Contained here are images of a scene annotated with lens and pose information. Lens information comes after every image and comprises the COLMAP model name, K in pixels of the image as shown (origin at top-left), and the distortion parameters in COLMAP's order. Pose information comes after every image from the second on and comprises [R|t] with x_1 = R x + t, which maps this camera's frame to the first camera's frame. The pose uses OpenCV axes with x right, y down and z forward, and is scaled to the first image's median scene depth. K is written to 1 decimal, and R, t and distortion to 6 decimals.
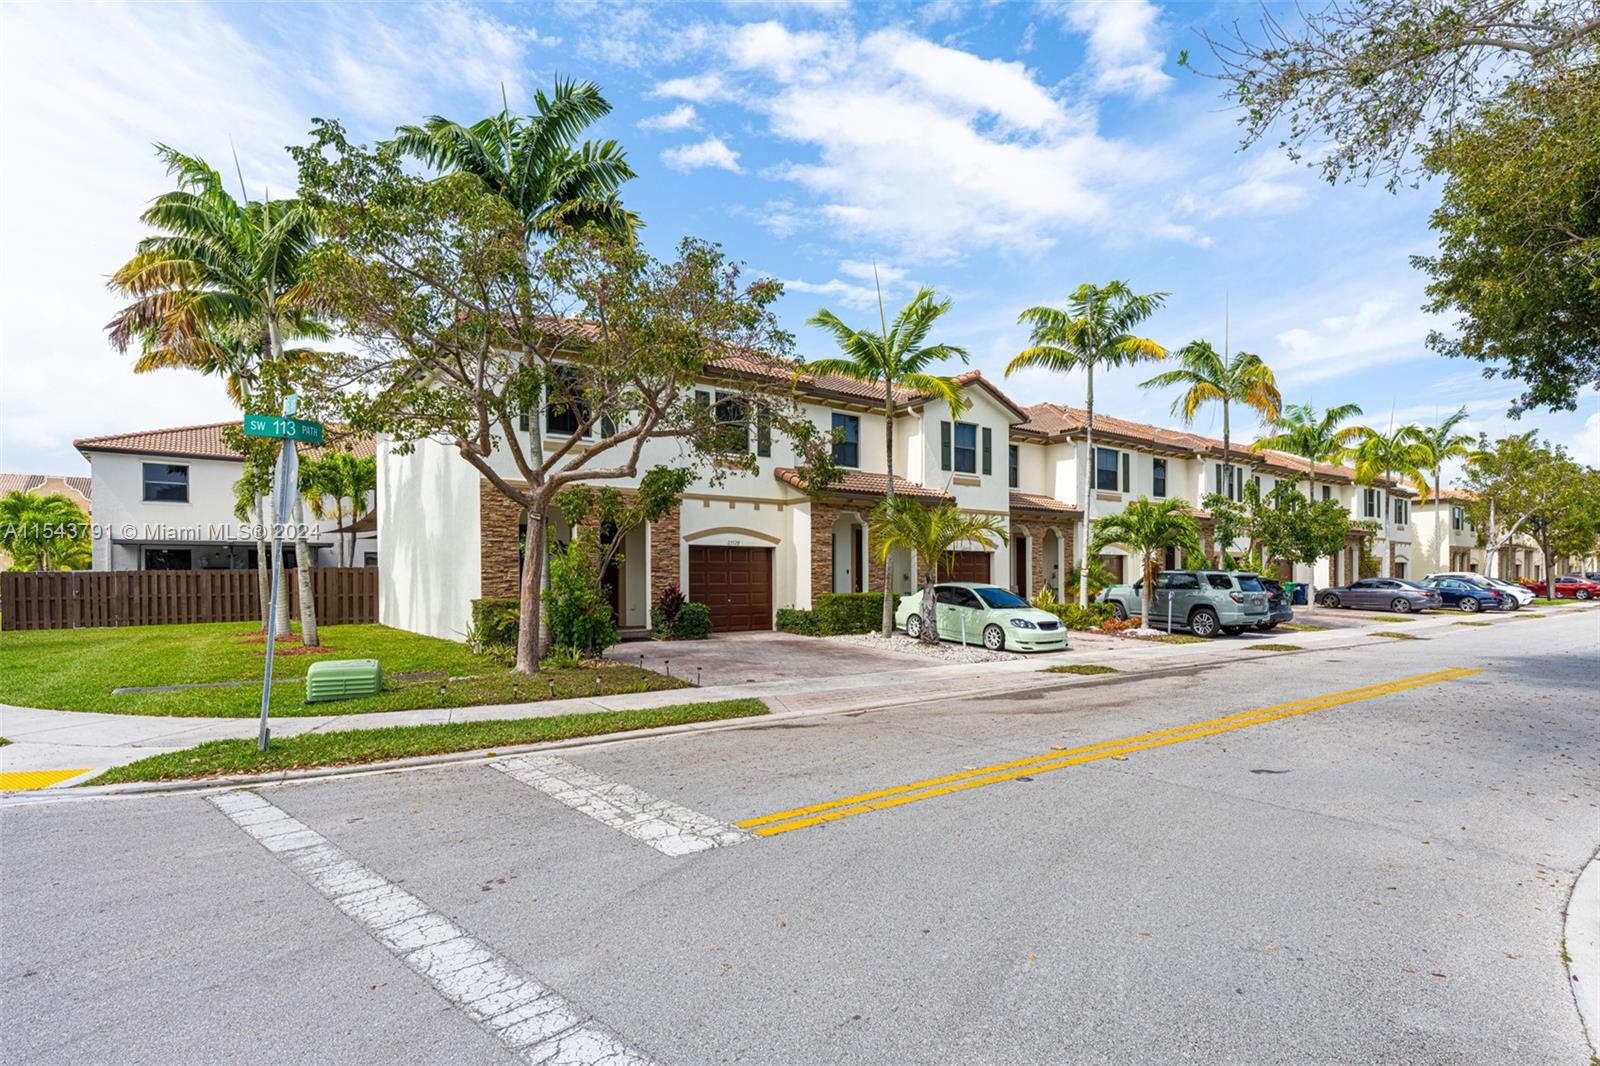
lens RADIAL K [[767.5, 0, 799.4], [0, 767.5, 585.5], [0, 0, 1]] dist [0.000652, 0.000192]
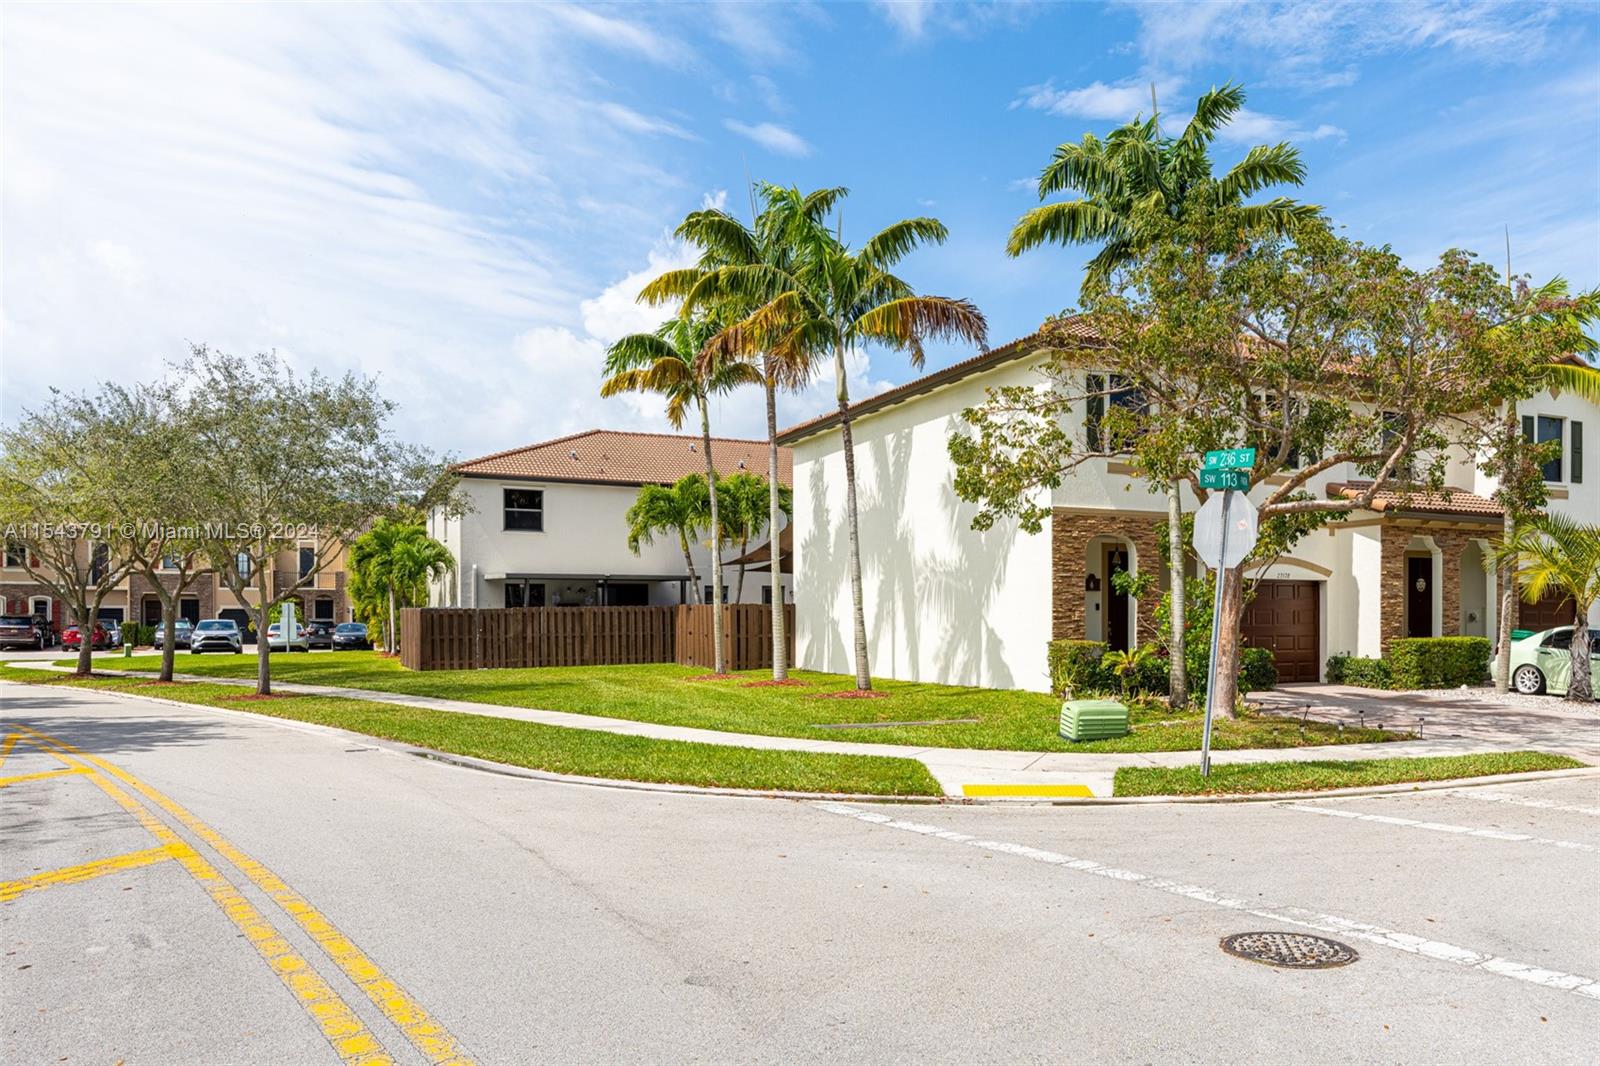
lens RADIAL K [[1061.5, 0, 799.7], [0, 1061.5, 619.2], [0, 0, 1]] dist [-0.000773, 0.000373]
pose [[0.978539, 0.003971, -0.206026, -0.346506], [-0.005523, 0.999961, -0.006957, 0.001898], [0.205990, 0.007945, 0.978522, -0.218020]]
